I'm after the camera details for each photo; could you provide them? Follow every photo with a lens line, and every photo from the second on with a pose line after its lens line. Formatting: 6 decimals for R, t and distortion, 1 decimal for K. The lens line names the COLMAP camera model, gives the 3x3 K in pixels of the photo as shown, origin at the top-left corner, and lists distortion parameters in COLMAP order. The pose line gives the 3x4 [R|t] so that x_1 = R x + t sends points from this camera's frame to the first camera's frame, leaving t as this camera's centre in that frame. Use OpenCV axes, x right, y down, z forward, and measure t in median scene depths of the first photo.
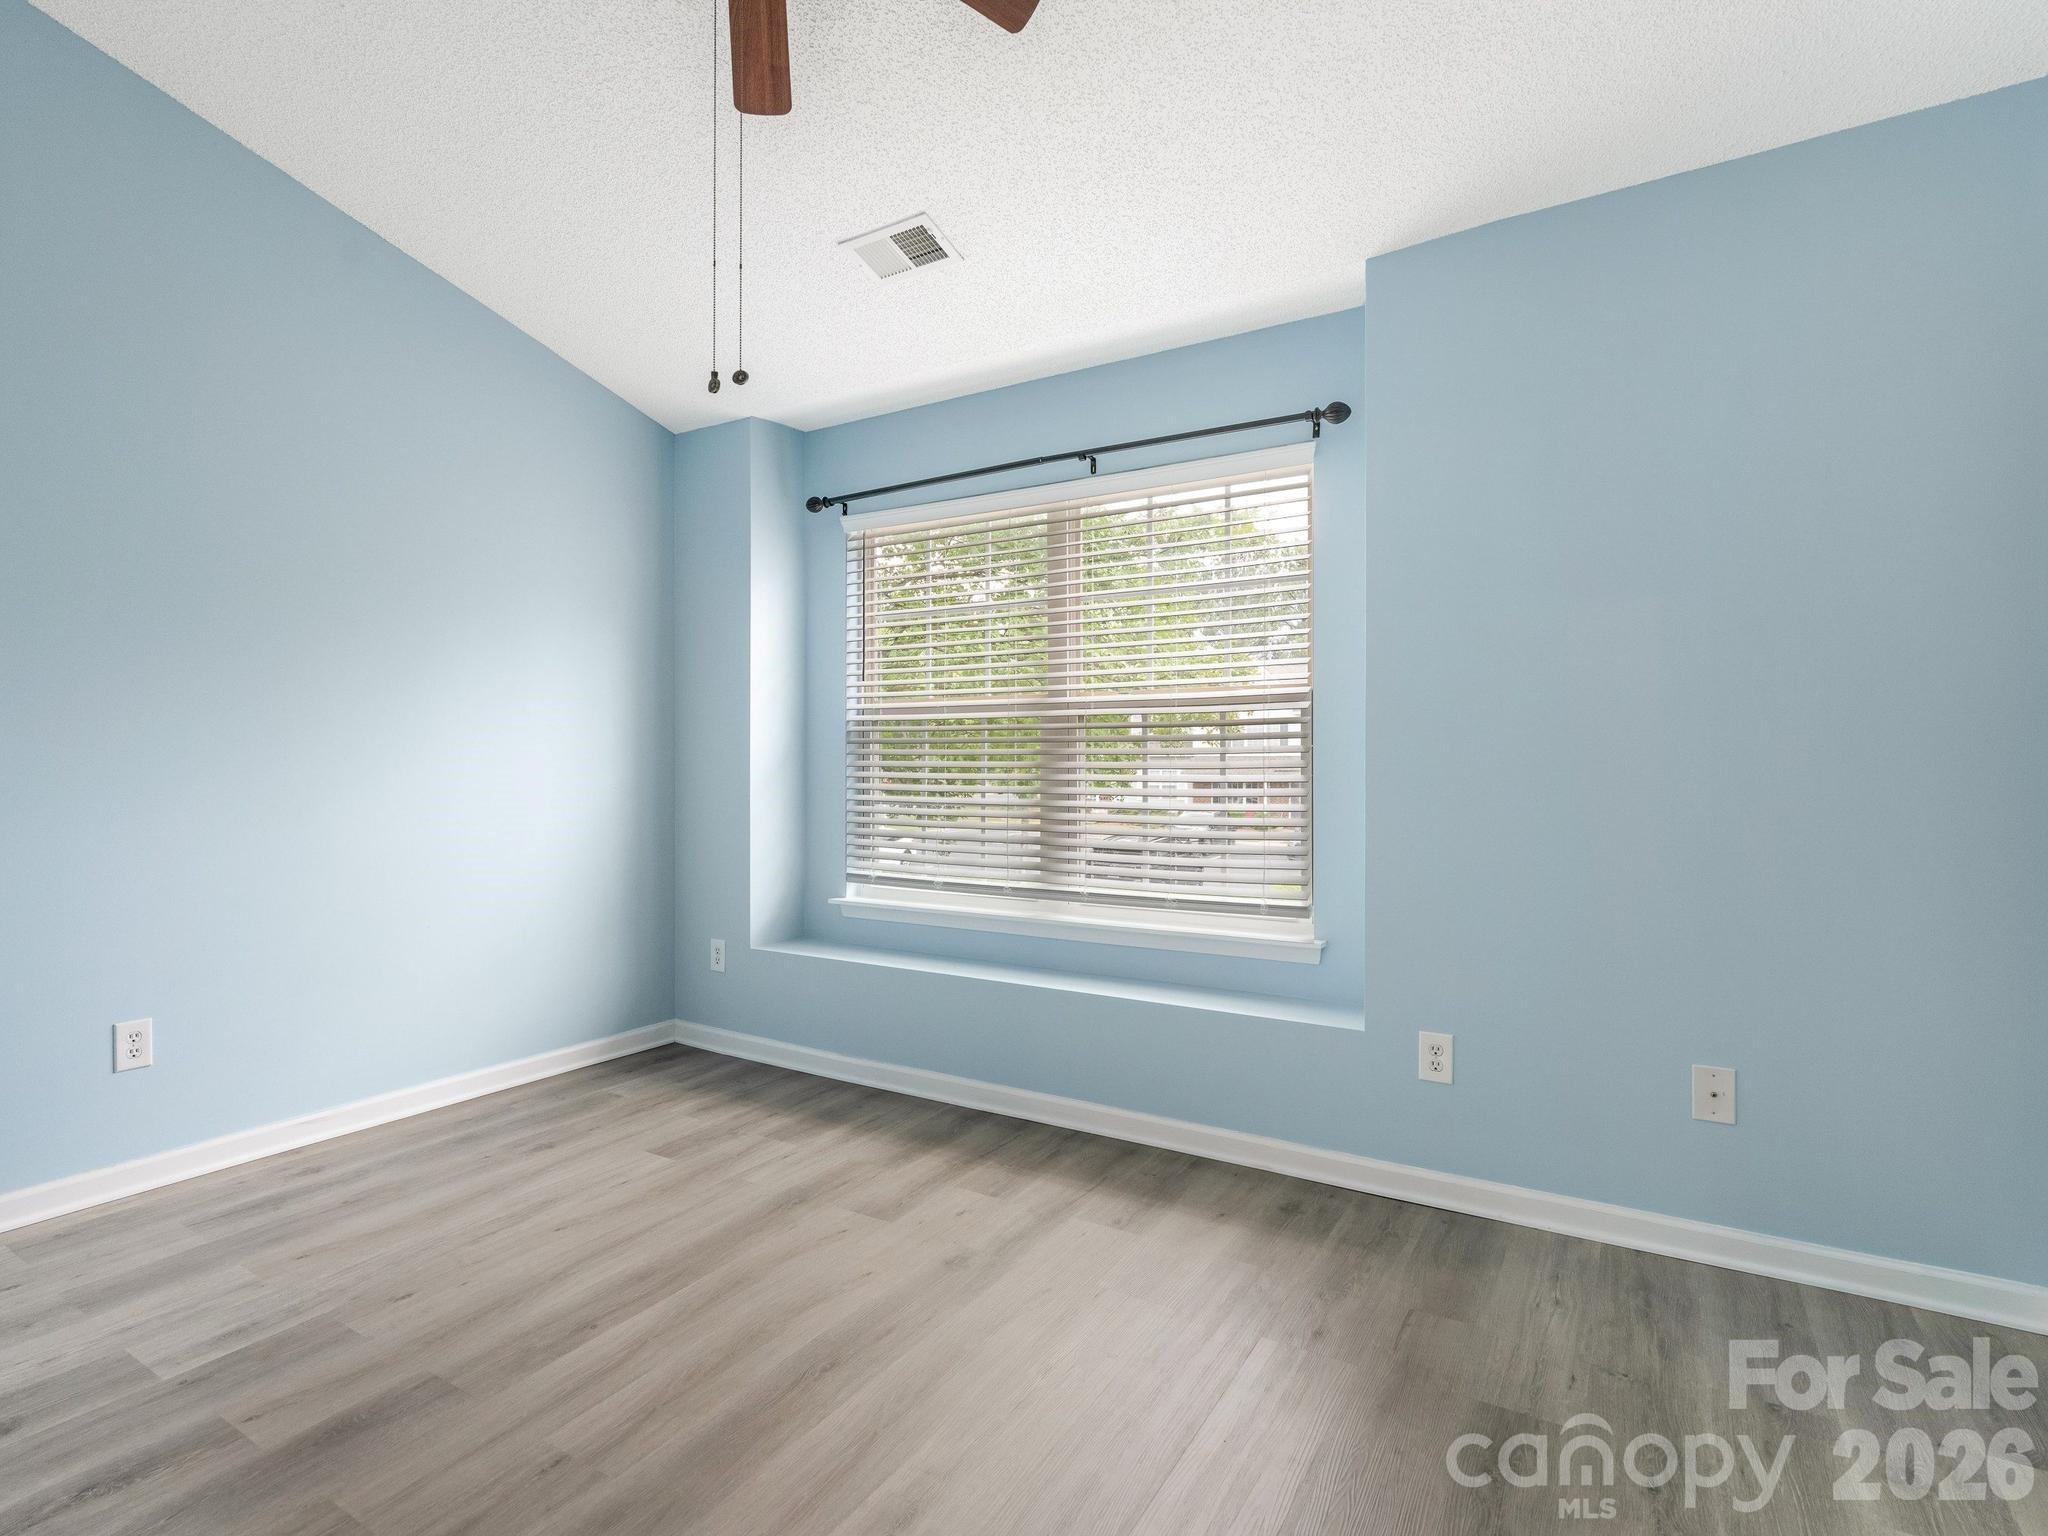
lens RADIAL K [[1032.2, 0, 1038.1], [0, 1032.2, 764.3], [0, 0, 1]] dist [-0.003461, -0.000543]
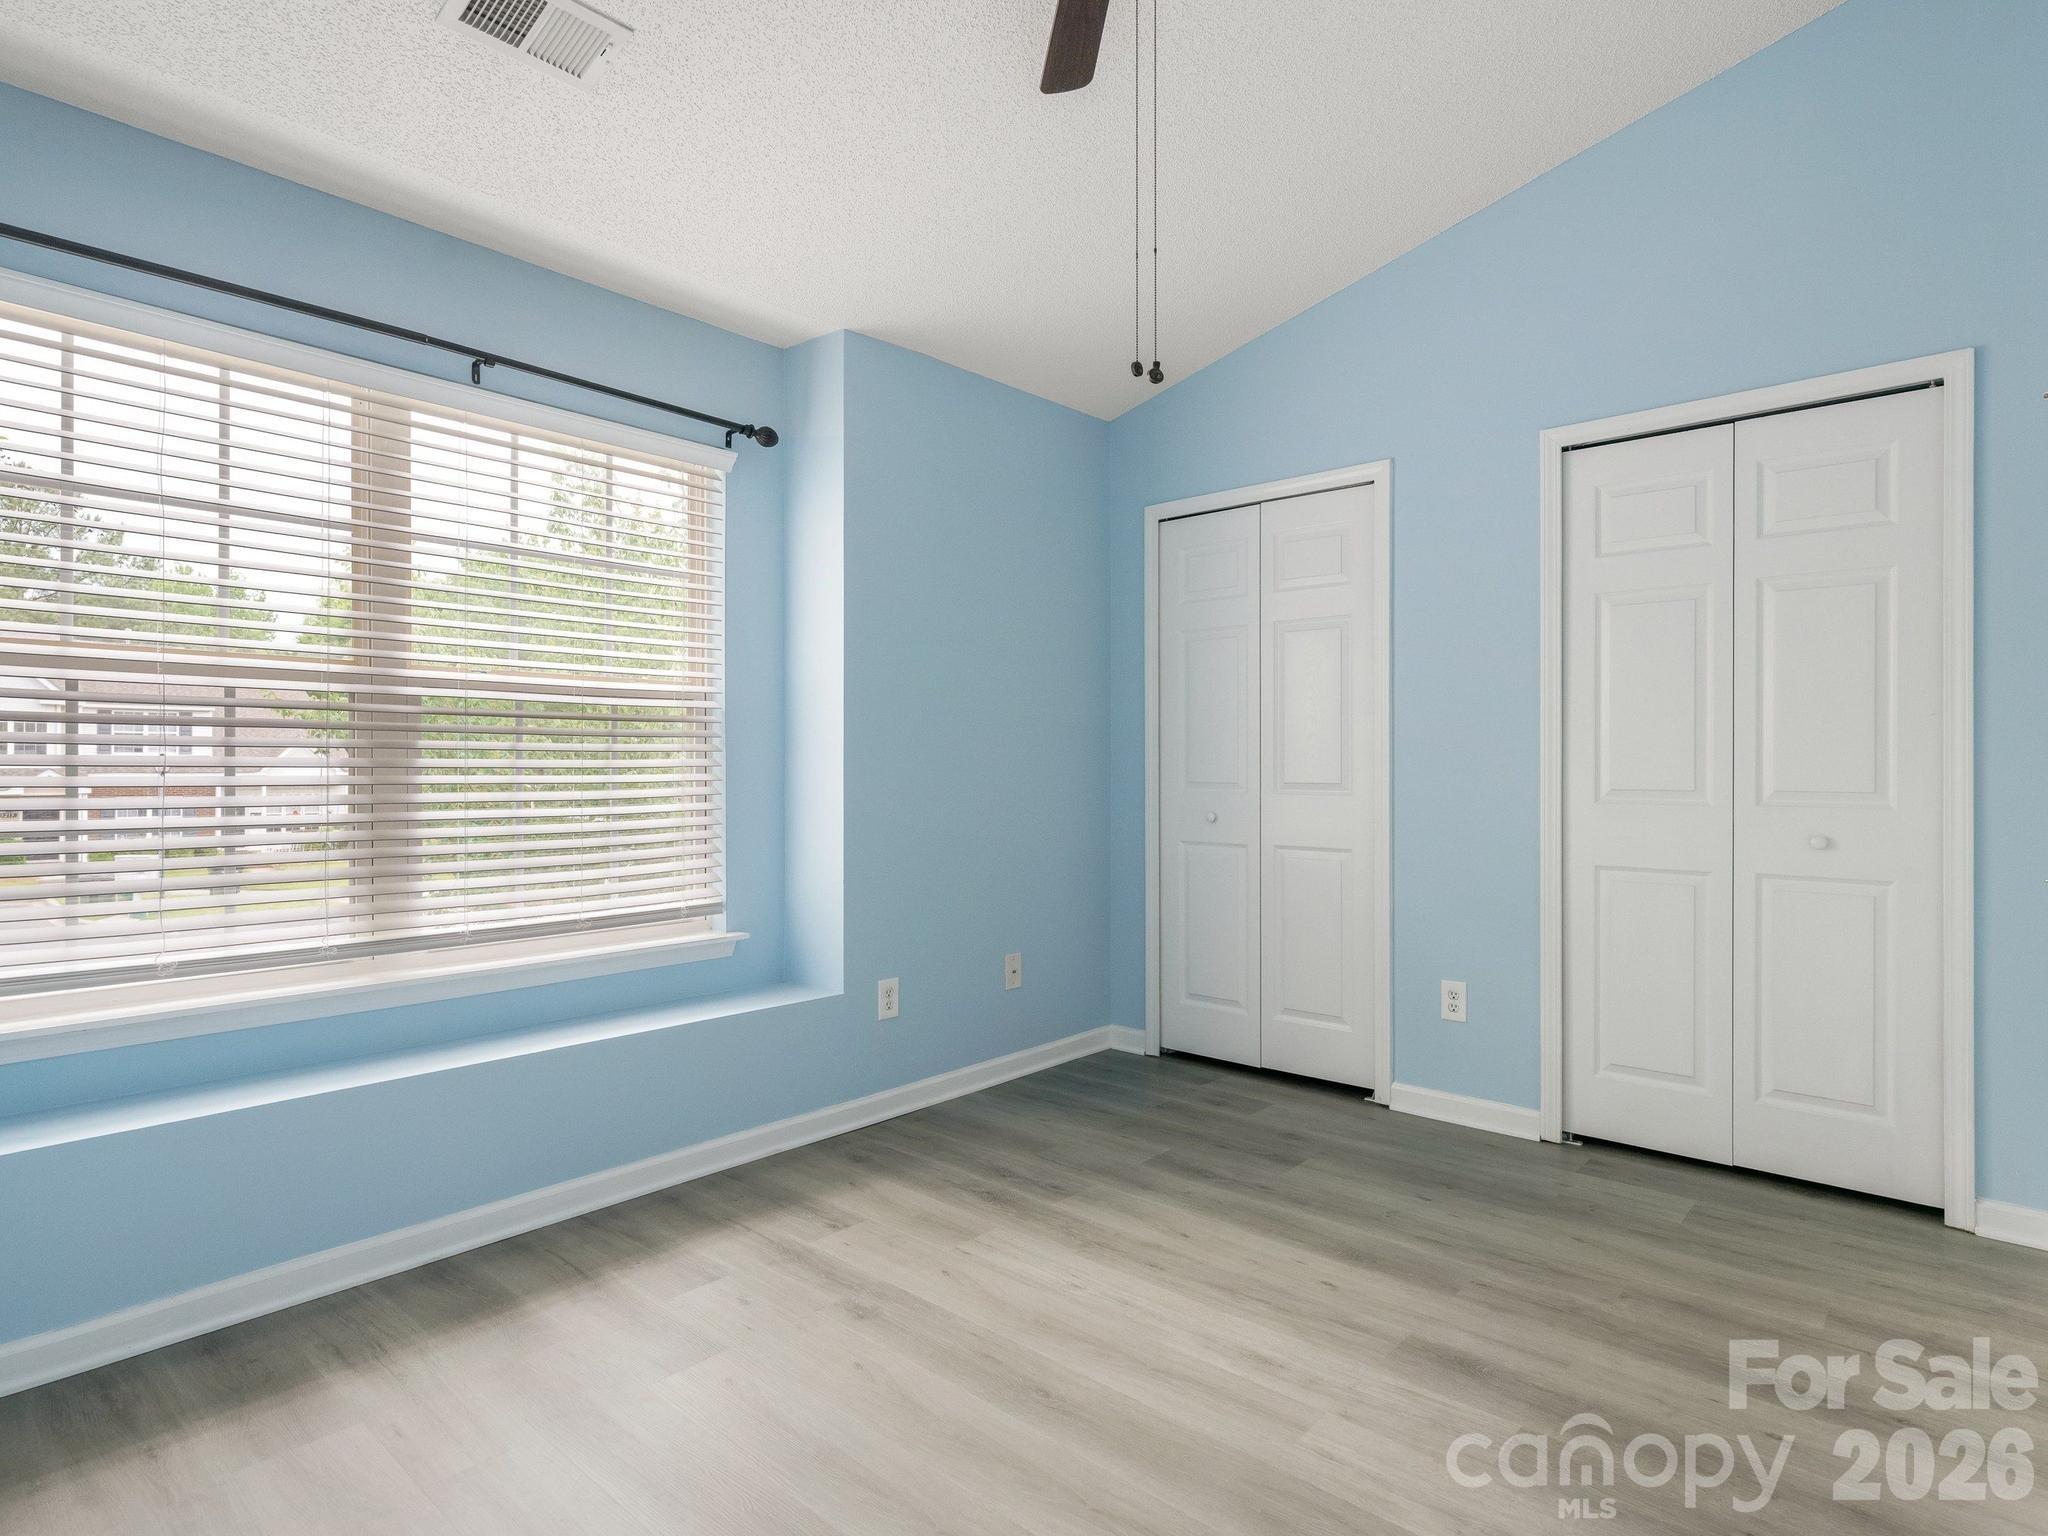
lens RADIAL K [[1032.2, 0, 1037.3], [0, 1032.2, 767.6], [0, 0, 1]] dist [-0.003461, -0.000543]
pose [[0.198724, -0.002238, 0.980053, -0.695273], [-0.005002, 0.999982, 0.003297, -0.001060], [-0.980043, -0.005557, 0.198709, 0.497024]]
